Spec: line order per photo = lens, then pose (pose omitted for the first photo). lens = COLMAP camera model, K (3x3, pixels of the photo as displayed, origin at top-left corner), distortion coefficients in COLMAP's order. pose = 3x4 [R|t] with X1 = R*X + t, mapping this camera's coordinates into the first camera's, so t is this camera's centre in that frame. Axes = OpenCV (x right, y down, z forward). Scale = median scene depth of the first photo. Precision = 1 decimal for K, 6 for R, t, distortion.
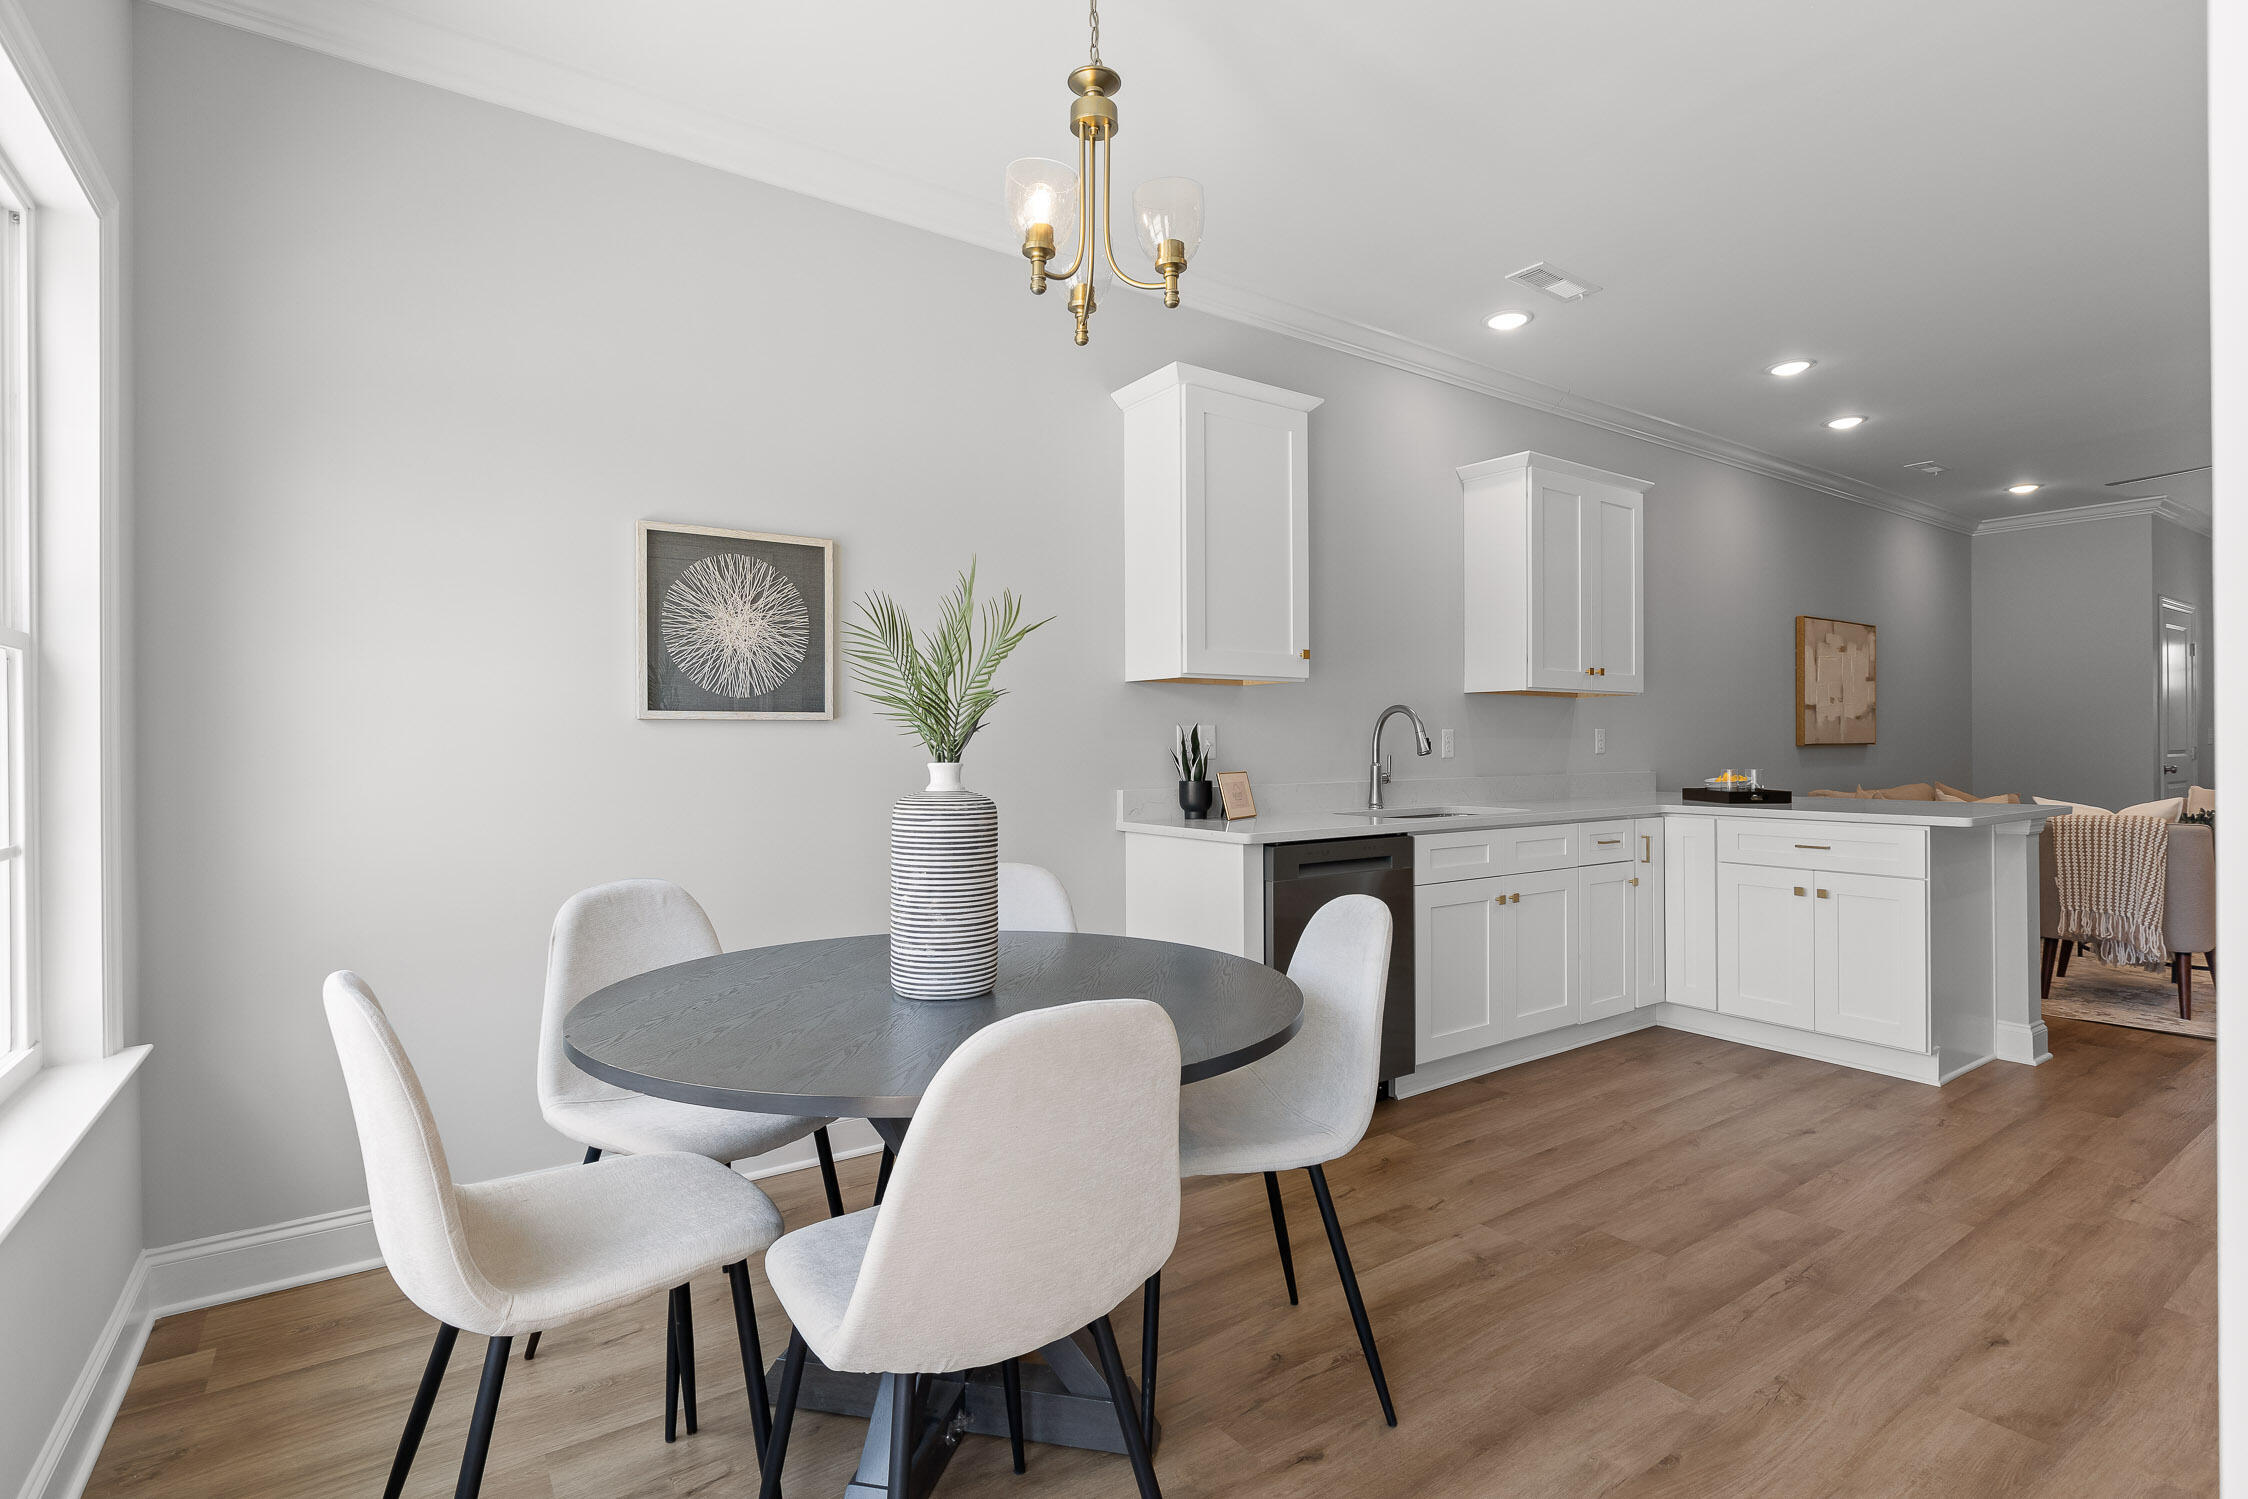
lens RADIAL K [[1070.7, 0, 1124.0], [0, 1070.7, 749.5], [0, 0, 1]] dist [-0.003623, -0.000742]
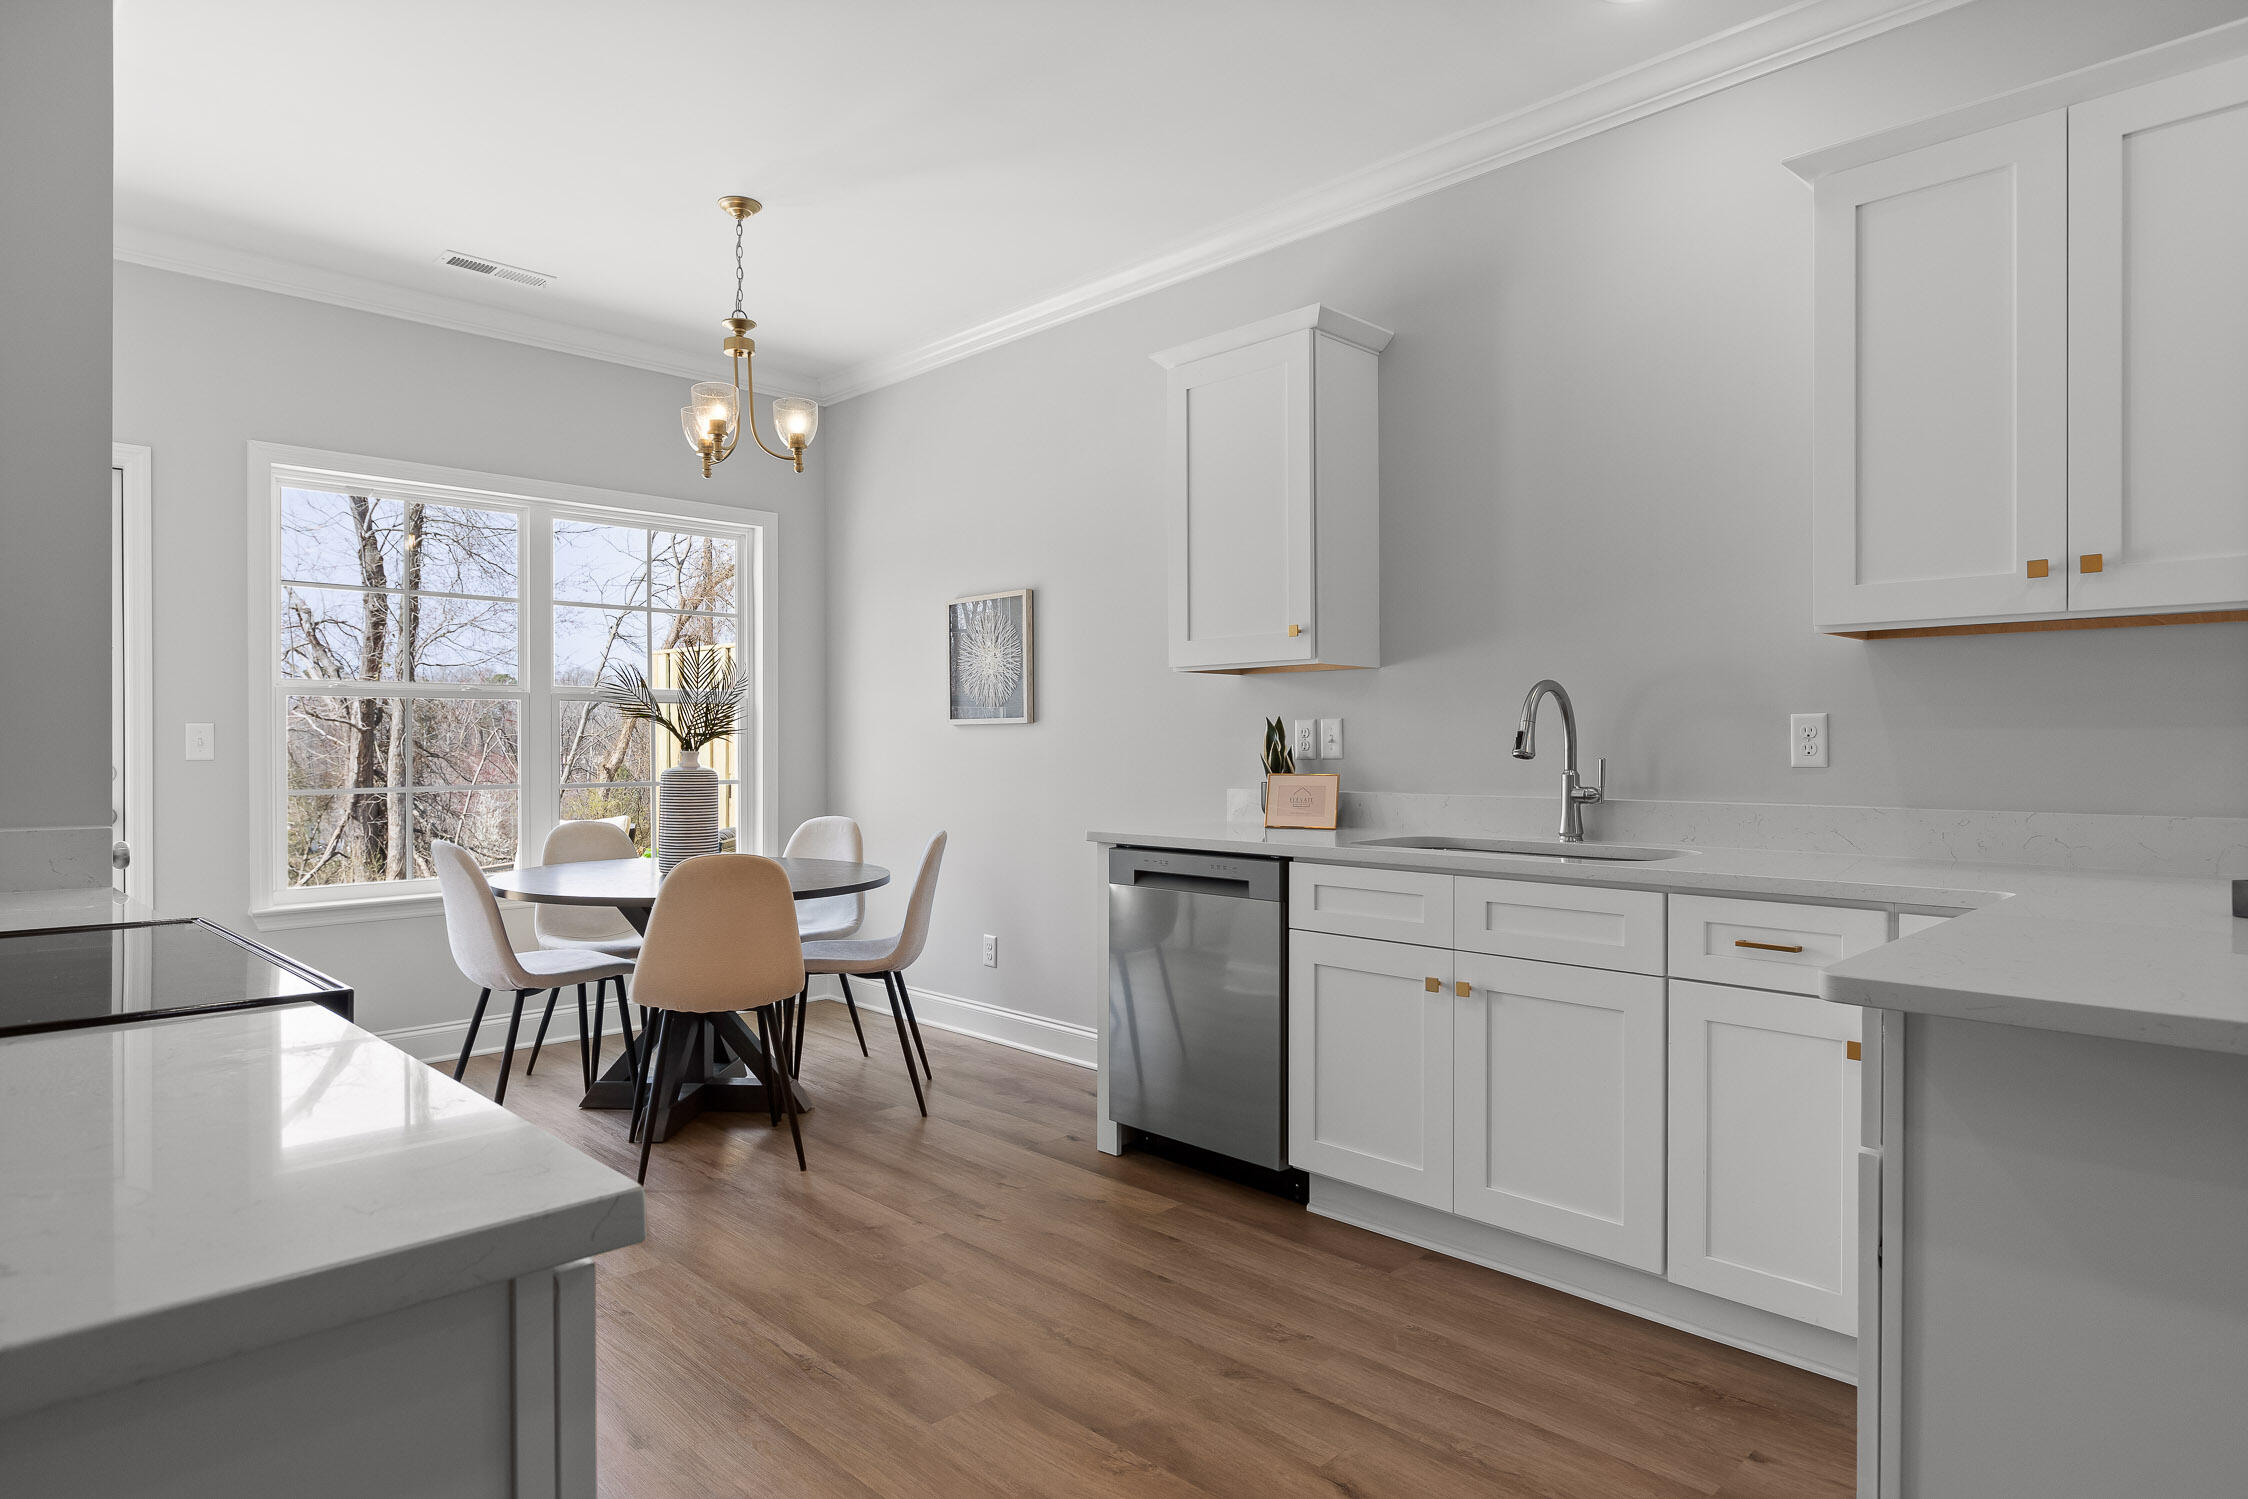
lens RADIAL K [[1277.3, 0, 1124.0], [0, 1277.3, 749.5], [0, 0, 1]] dist [-0.001266, -0.000296]
pose [[0.165626, 0.007624, -0.986159, 1.000610], [-0.002643, 0.999970, 0.007287, -0.004823], [0.986185, 0.001399, 0.165642, 0.641760]]
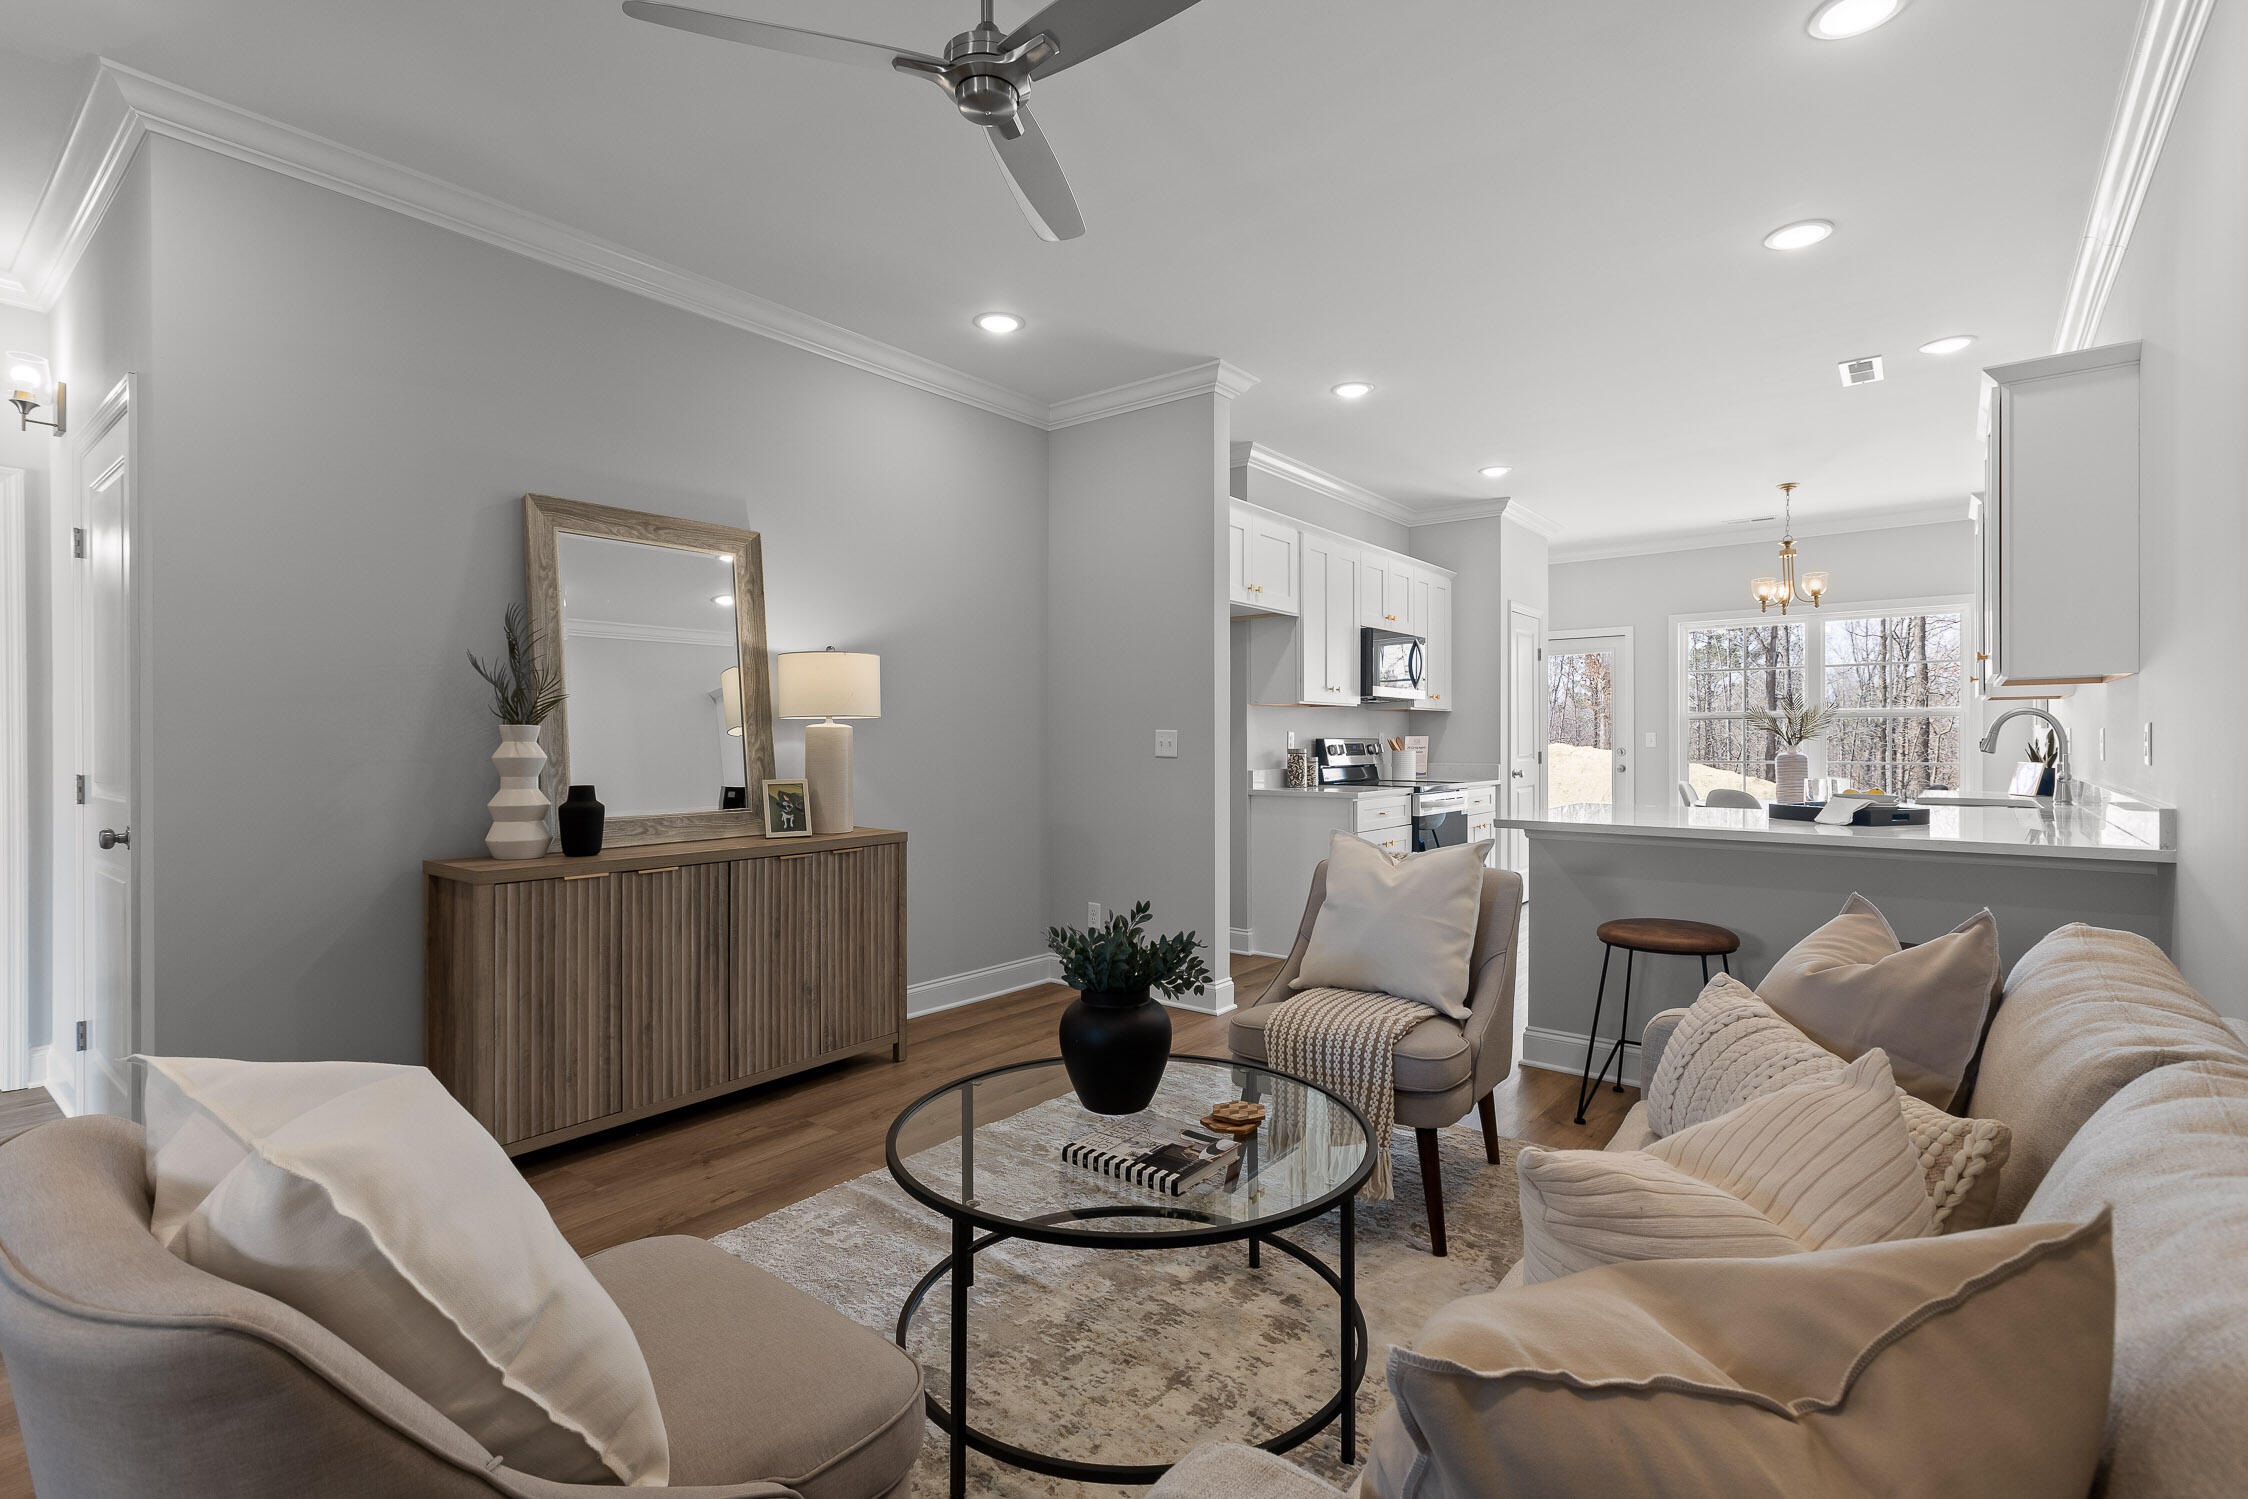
lens RADIAL K [[1036.8, 0, 1124.0], [0, 1036.8, 749.5], [0, 0, 1]] dist [-0.046357, -0.000154]
pose [[-0.957497, 0.005855, -0.288383, 1.470516], [0.001045, 0.999858, 0.016831, -0.018656], [0.288441, 0.015815, -0.957367, 1.751557]]
